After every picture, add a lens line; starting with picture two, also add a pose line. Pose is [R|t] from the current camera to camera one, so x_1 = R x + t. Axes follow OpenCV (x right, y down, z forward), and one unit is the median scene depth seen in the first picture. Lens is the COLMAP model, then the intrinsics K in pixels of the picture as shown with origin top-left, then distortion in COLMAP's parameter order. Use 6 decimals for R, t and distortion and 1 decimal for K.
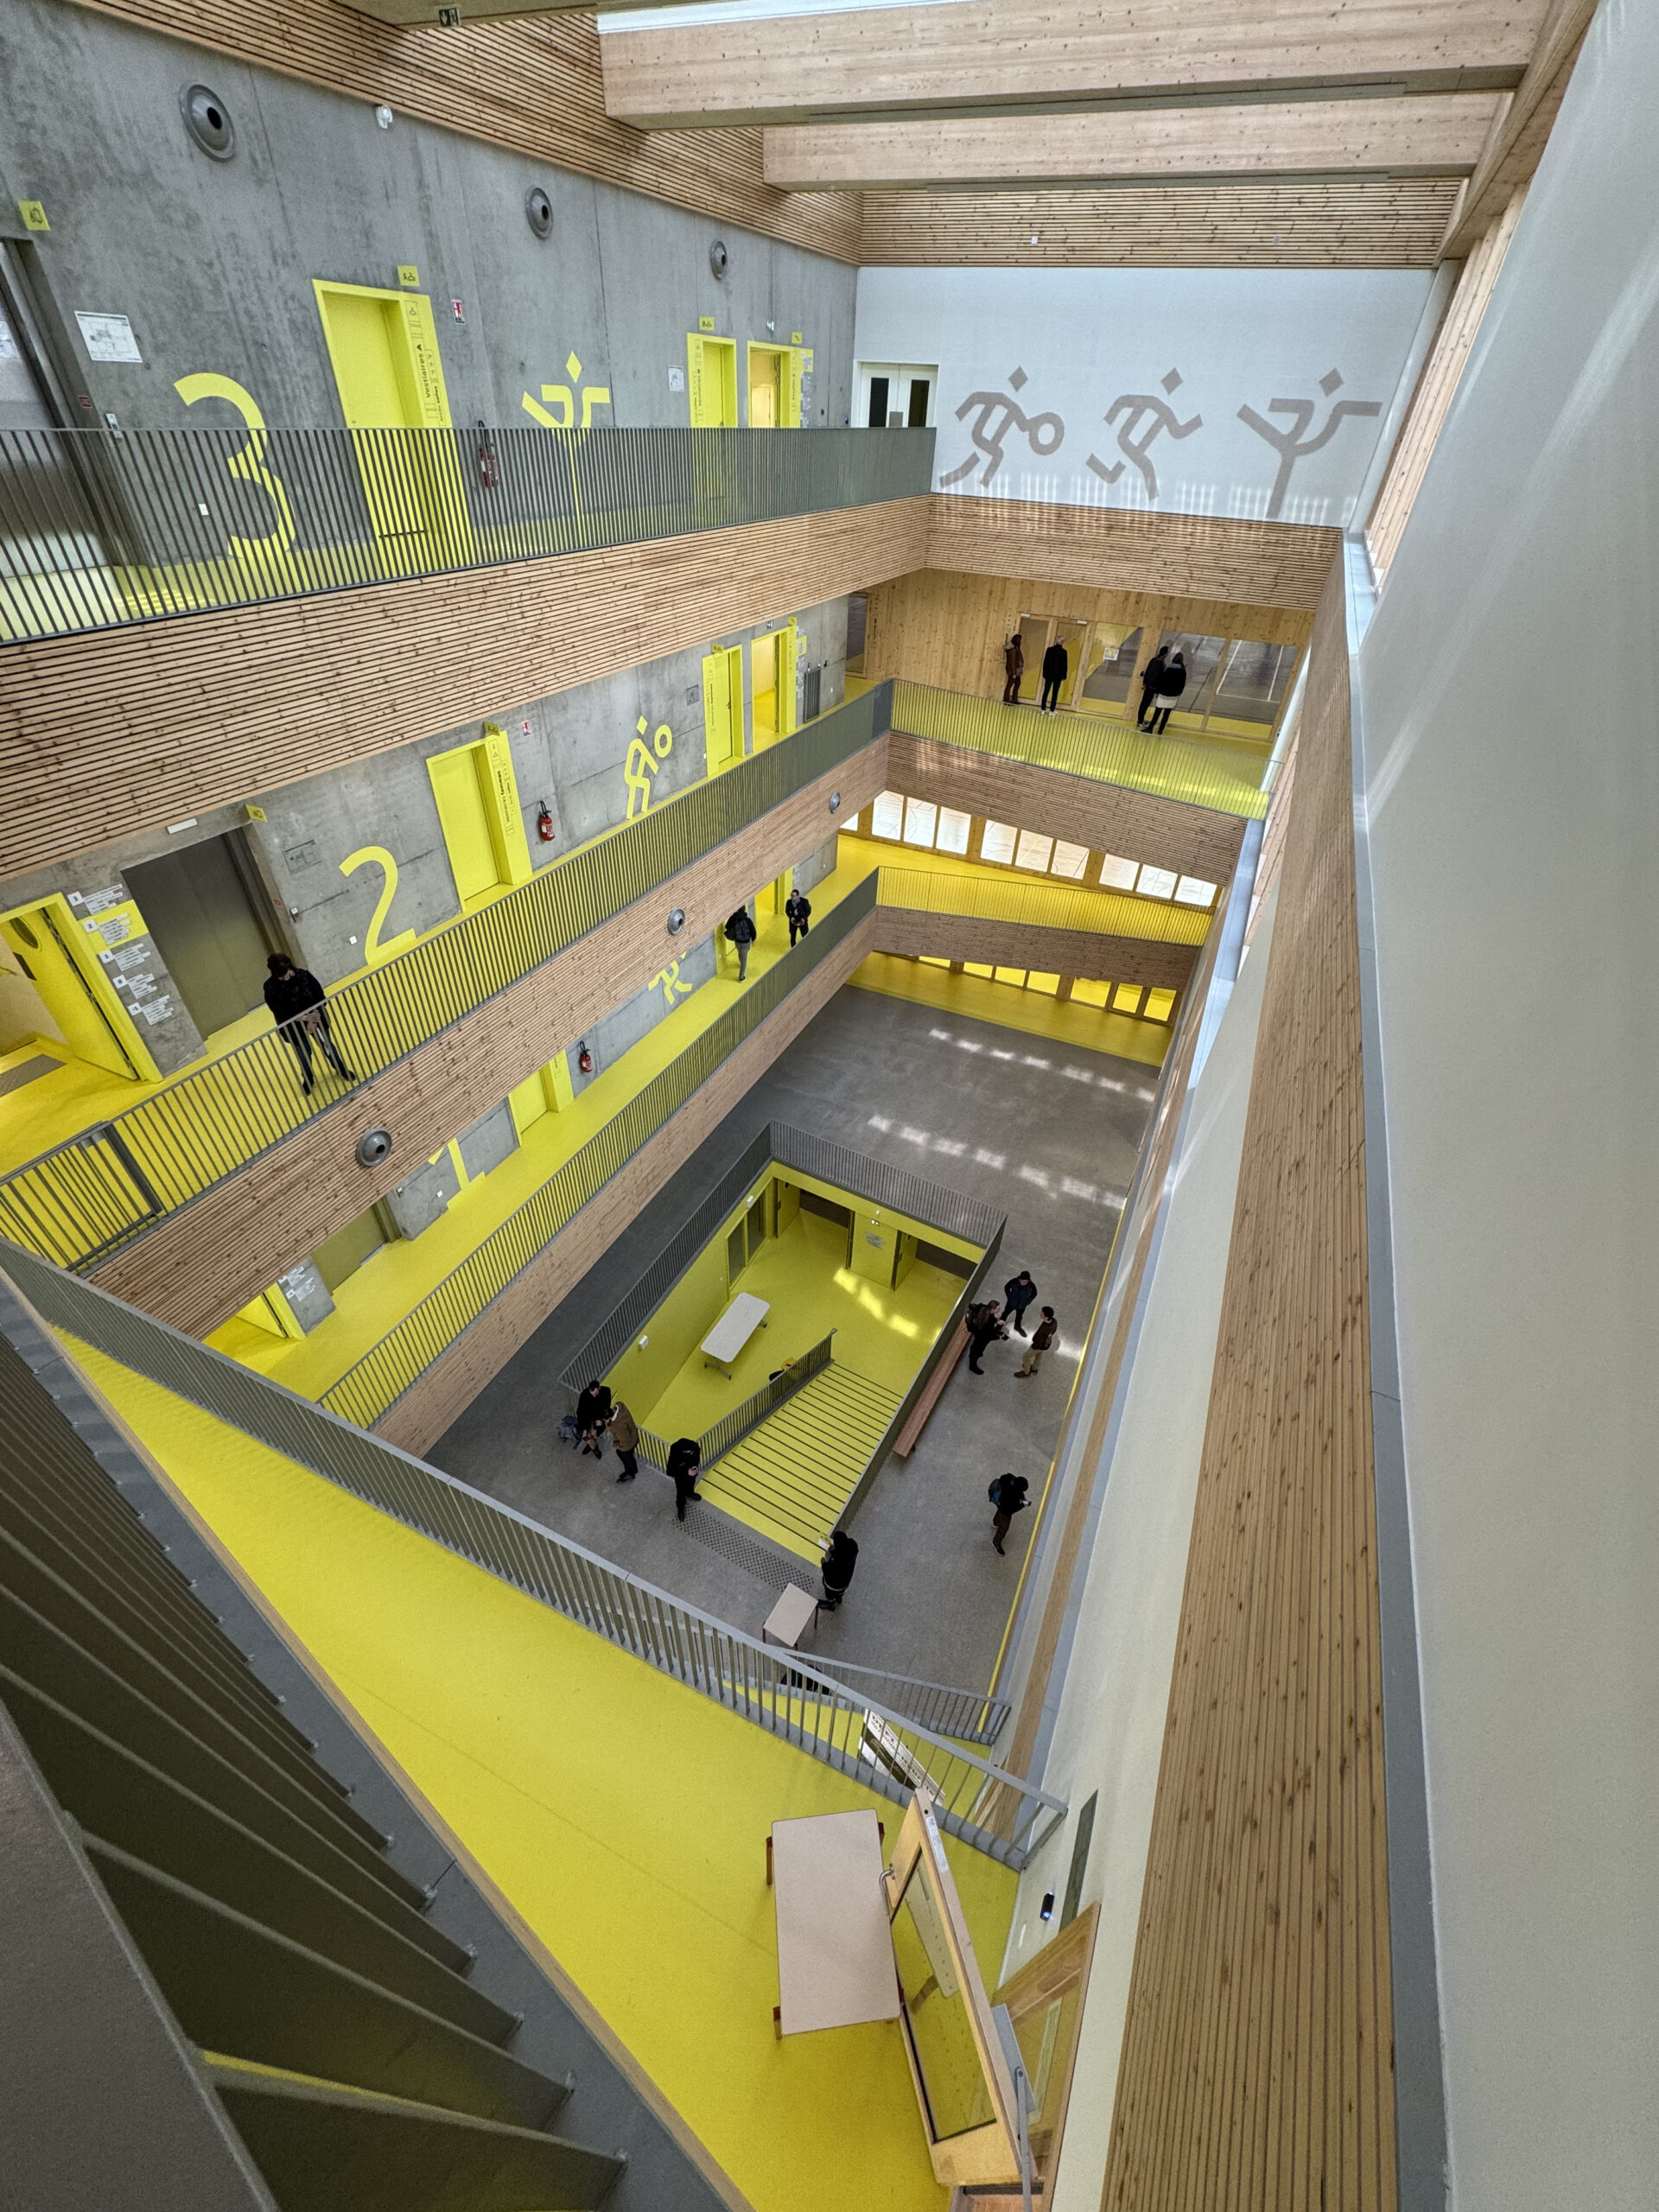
lens RADIAL K [[879.9, 0, 833.2], [0, 879.9, 1092.6], [0, 0, 1]] dist [0.001918, 0.000288]
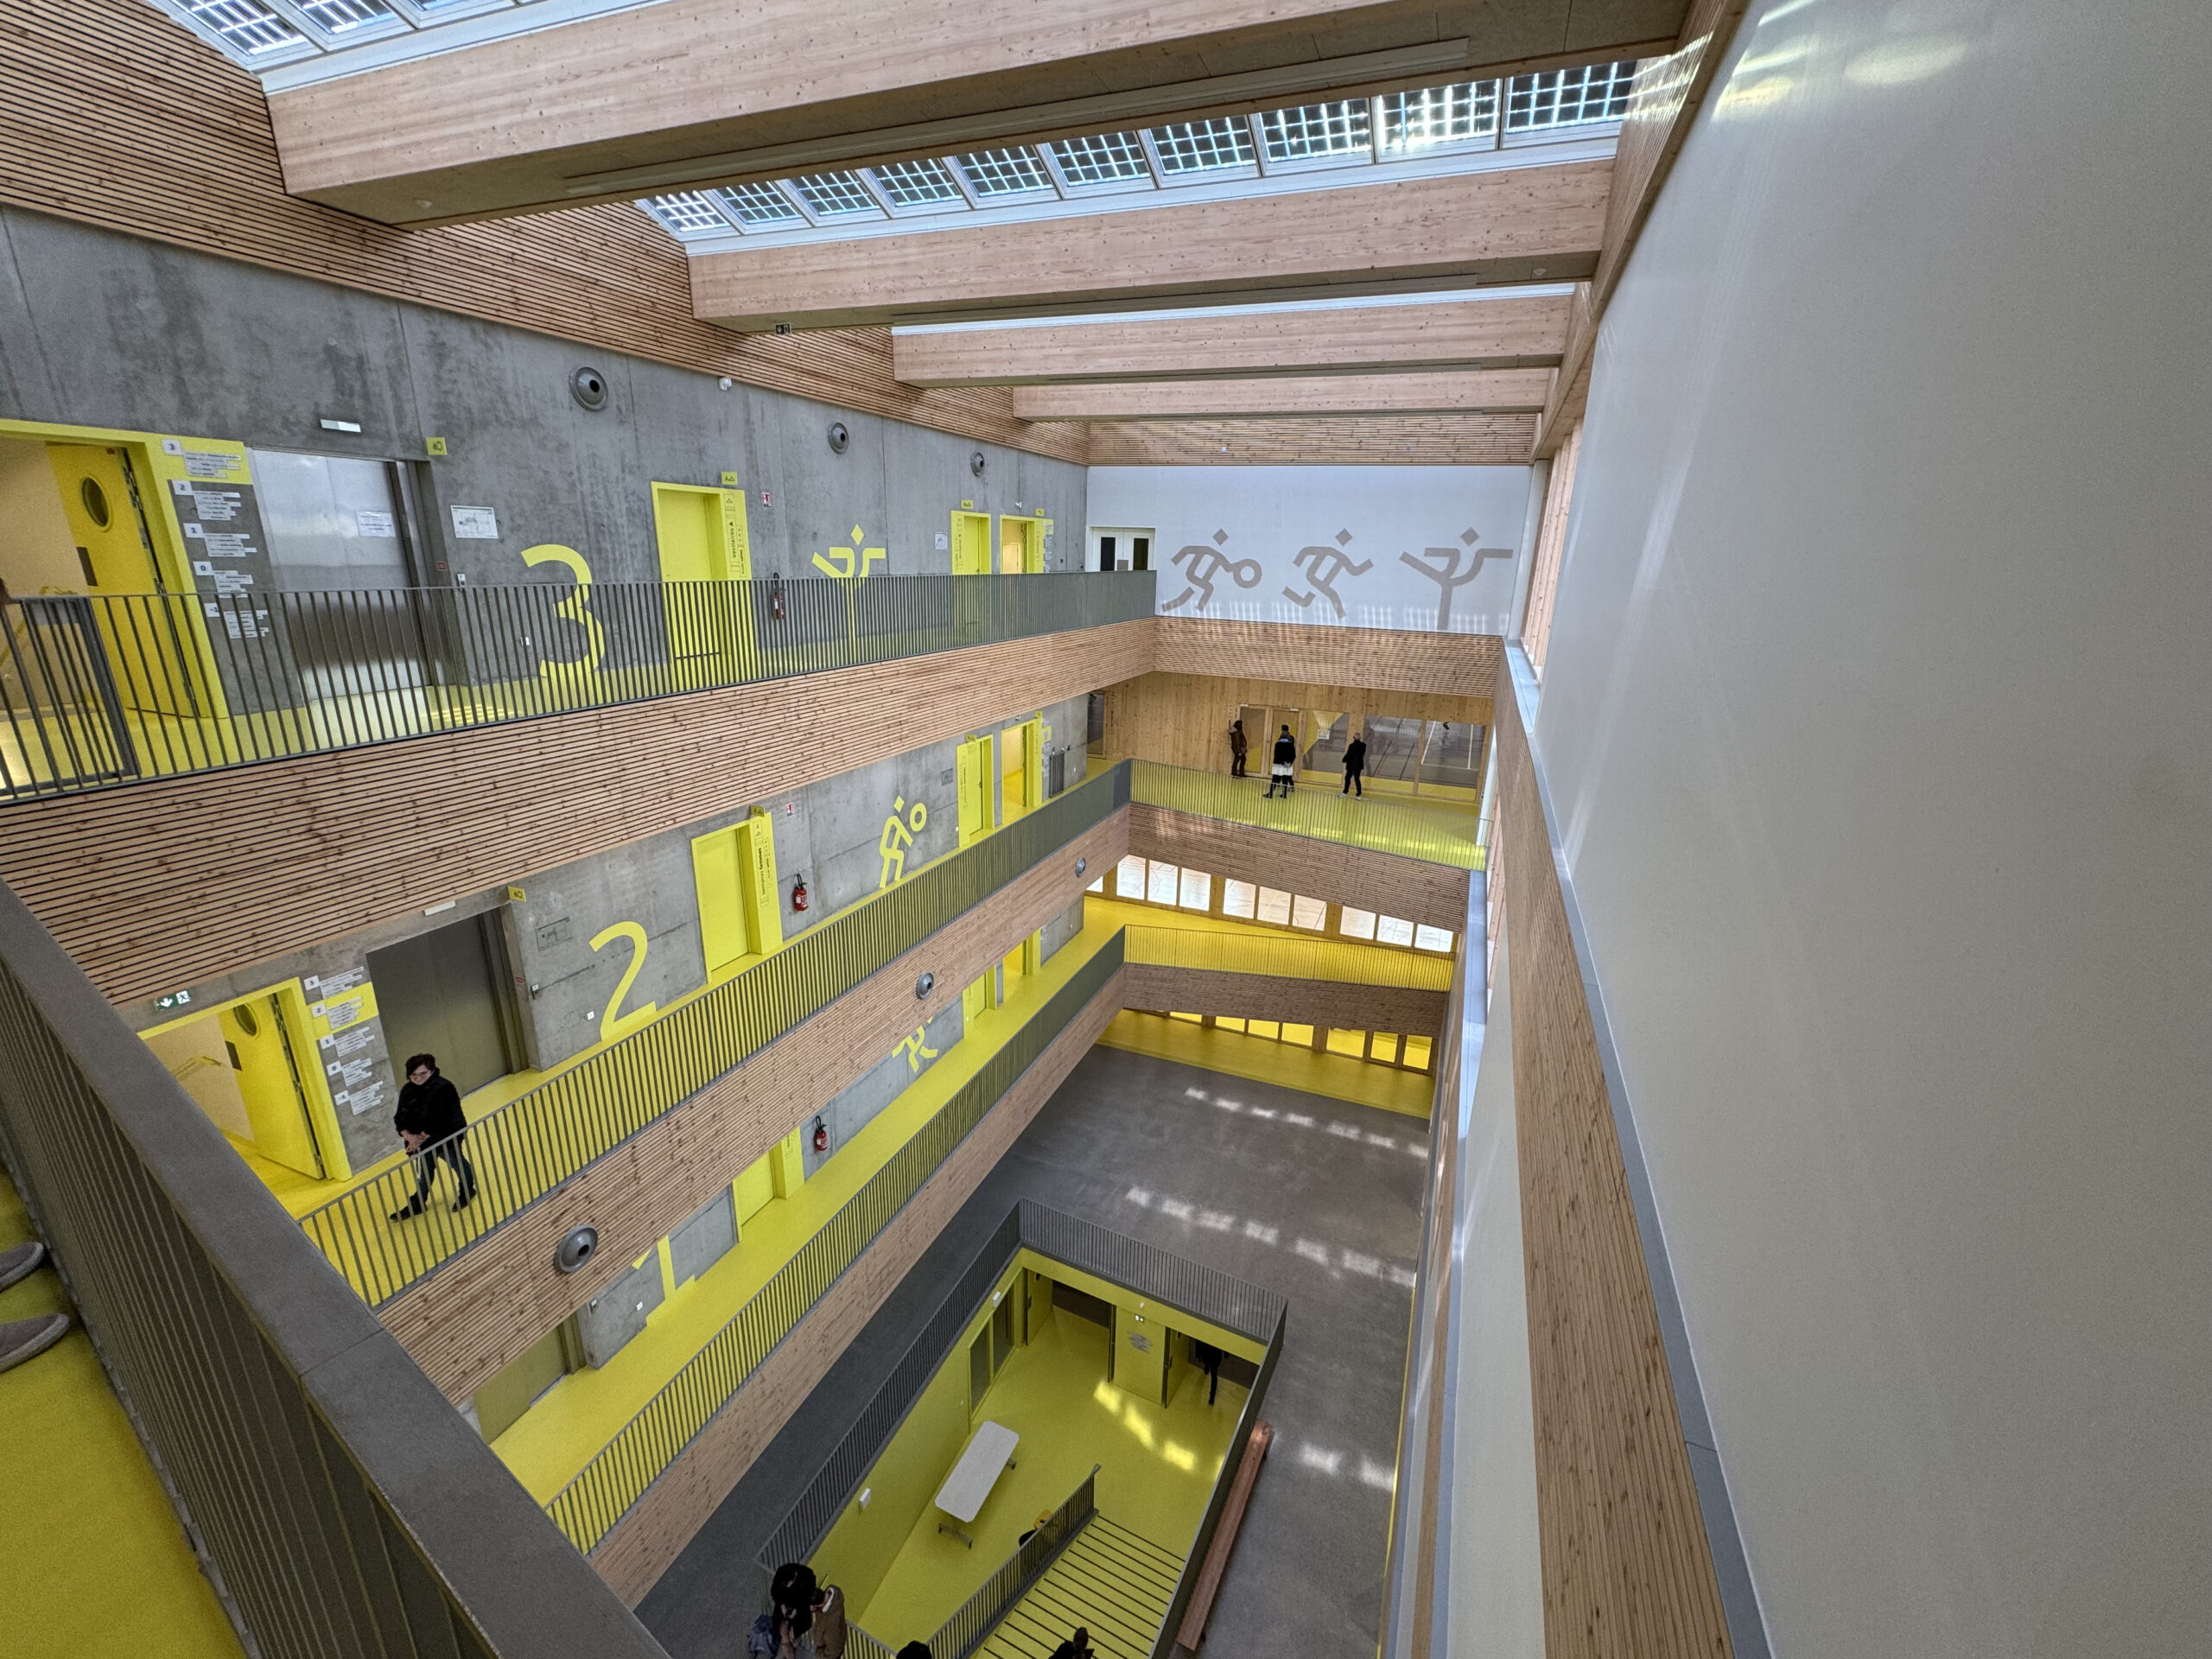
lens RADIAL K [[879.9, 0, 1110.4], [0, 879.9, 822.1], [0, 0, 1]] dist [0.001918, 0.000288]
pose [[0.998949, -0.027180, 0.036920, -0.000850], [0.038668, 0.932151, -0.359999, 0.000984], [-0.024630, 0.361048, 0.932222, -0.003475]]
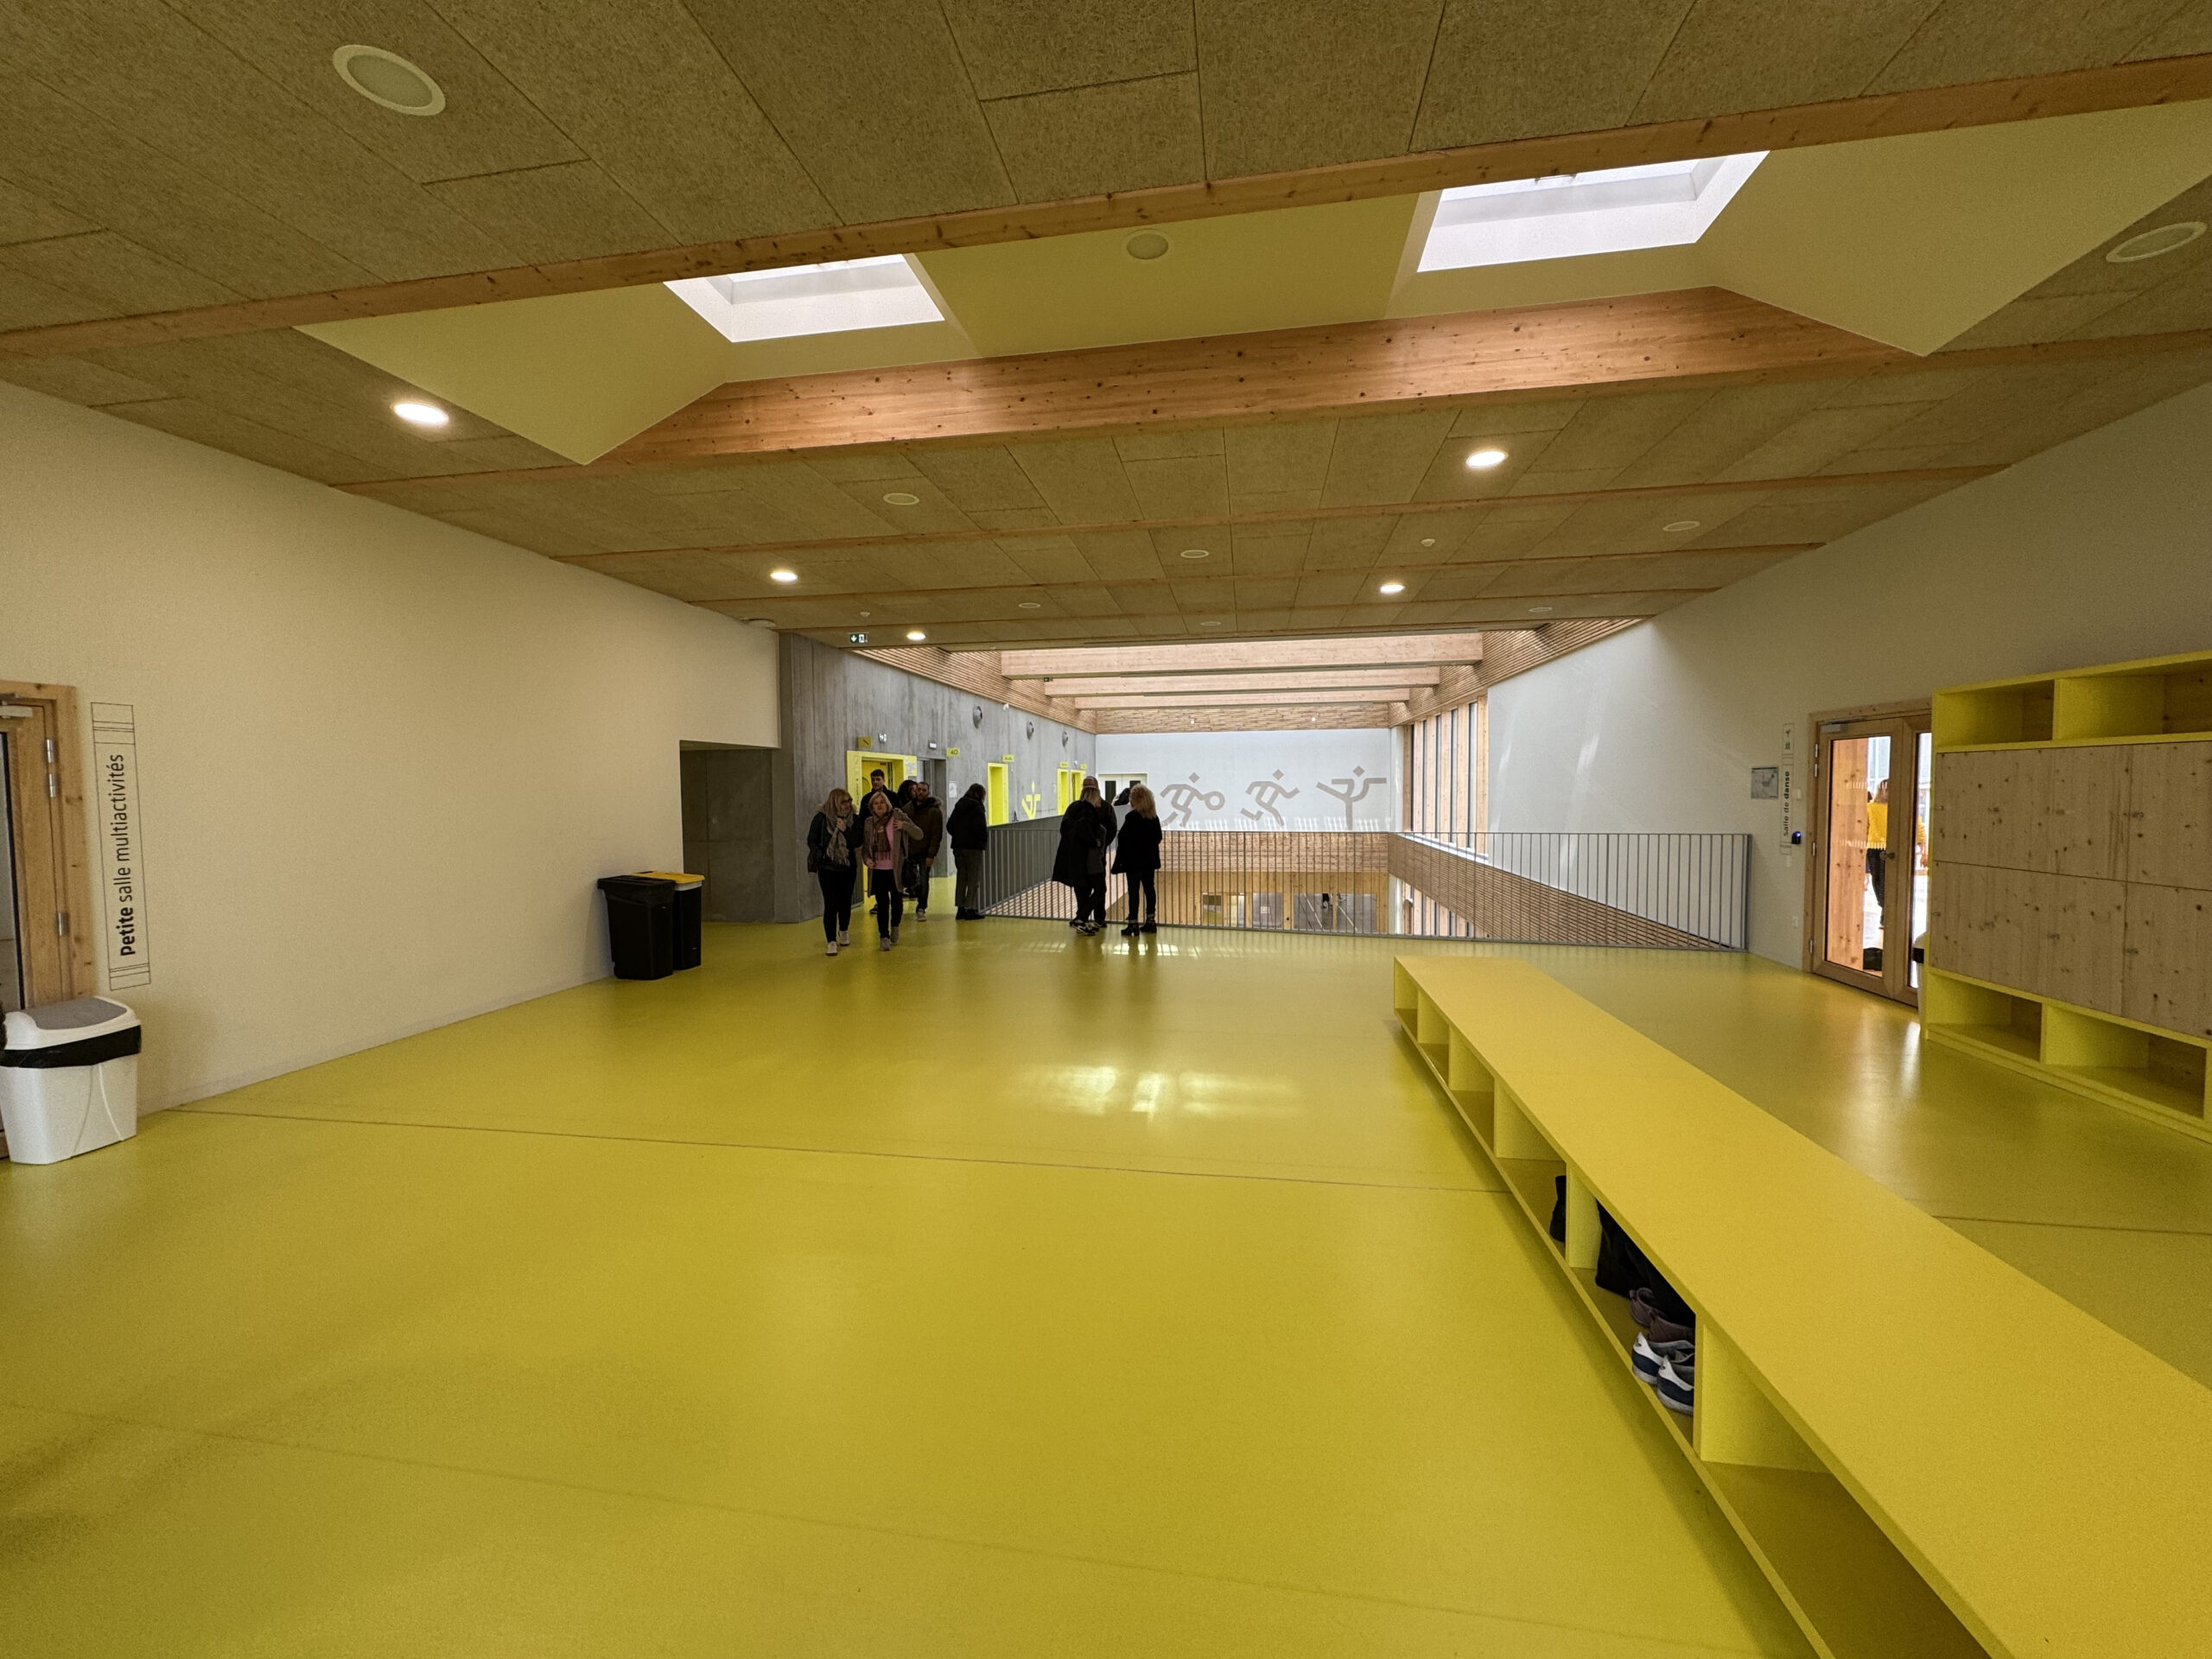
lens RADIAL K [[879.9, 0, 1082.5], [0, 879.9, 828.1], [0, 0, 1]] dist [0.001918, 0.000288]
pose [[0.968886, -0.066287, 0.238465, -0.793322], [0.192250, 0.808363, -0.556407, 0.418739], [-0.155884, 0.584940, 0.795955, -0.606767]]
